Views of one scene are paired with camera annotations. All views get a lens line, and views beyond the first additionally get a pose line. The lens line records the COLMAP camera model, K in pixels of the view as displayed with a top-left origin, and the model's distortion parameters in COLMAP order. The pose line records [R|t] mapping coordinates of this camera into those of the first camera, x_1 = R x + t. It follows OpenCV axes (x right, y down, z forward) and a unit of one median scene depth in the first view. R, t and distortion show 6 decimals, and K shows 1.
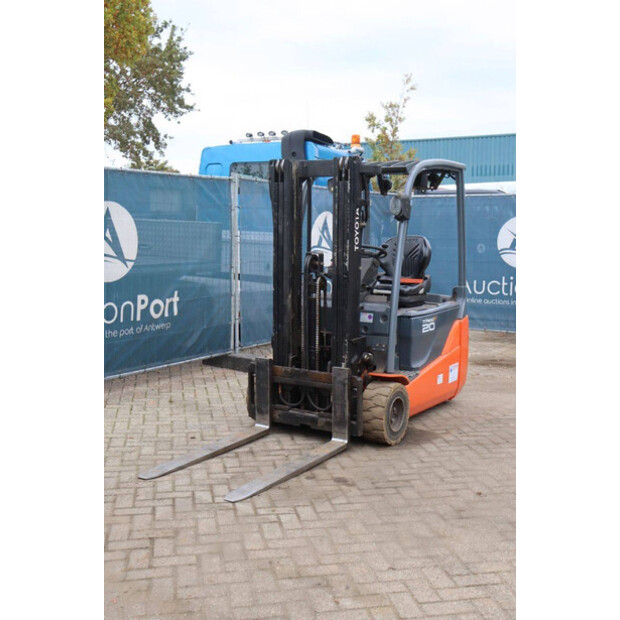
lens RADIAL K [[782.4, 0, 310.0], [0, 782.4, 310.0], [0, 0, 1]] dist [0.029662, 0.073526]
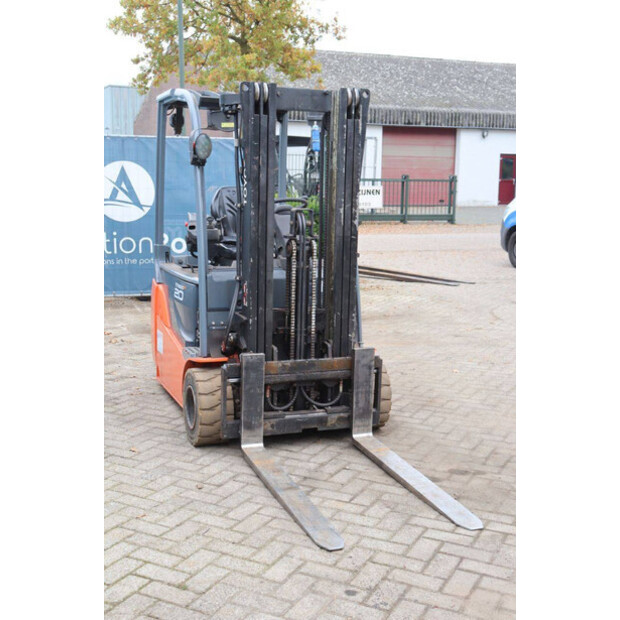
lens RADIAL K [[830.4, 0, 310.0], [0, 830.4, 310.0], [0, 0, 1]] dist [0.012138, 0.119538]
pose [[0.594693, -0.121480, 0.794722, -0.658077], [0.074815, 0.992591, 0.095742, -0.052209], [-0.800464, 0.002520, 0.599376, 0.498452]]
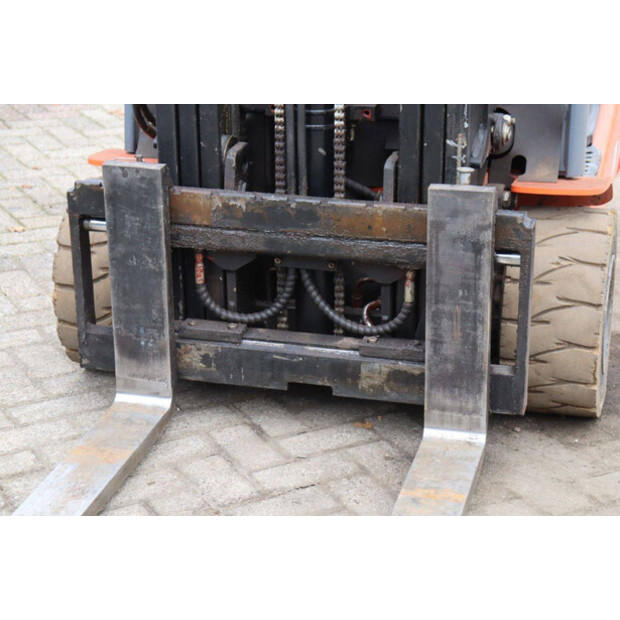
lens RADIAL K [[1477.2, 0, 310.0], [0, 1477.2, 310.0], [0, 0, 1]] dist [0.430092, 0.053621]
pose [[0.952991, -0.122959, 0.276929, -0.153893], [0.048949, 0.964430, 0.259768, -0.021875], [-0.299020, -0.234001, 0.925111, 0.502656]]
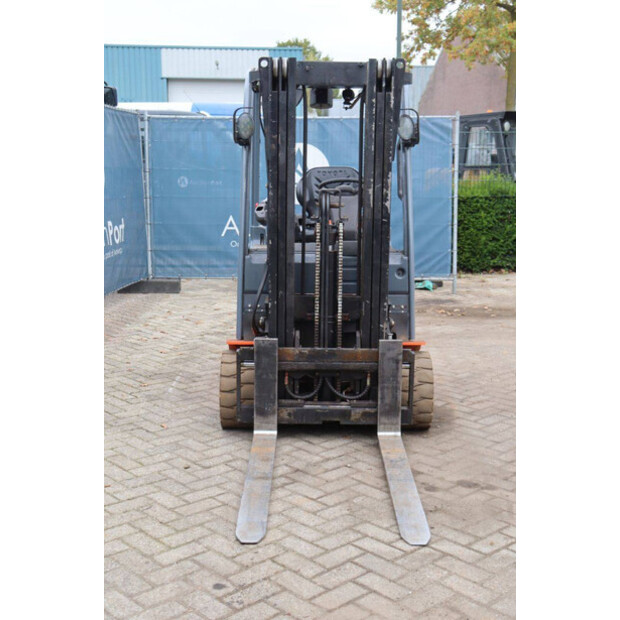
lens RADIAL K [[869.2, 0, 310.0], [0, 869.2, 310.0], [0, 0, 1]] dist [0.039643, 0.064496]
pose [[0.835802, -0.094561, 0.540827, -0.464327], [0.057858, 0.994741, 0.084511, -0.030828], [-0.545974, -0.039343, 0.836878, 0.318316]]
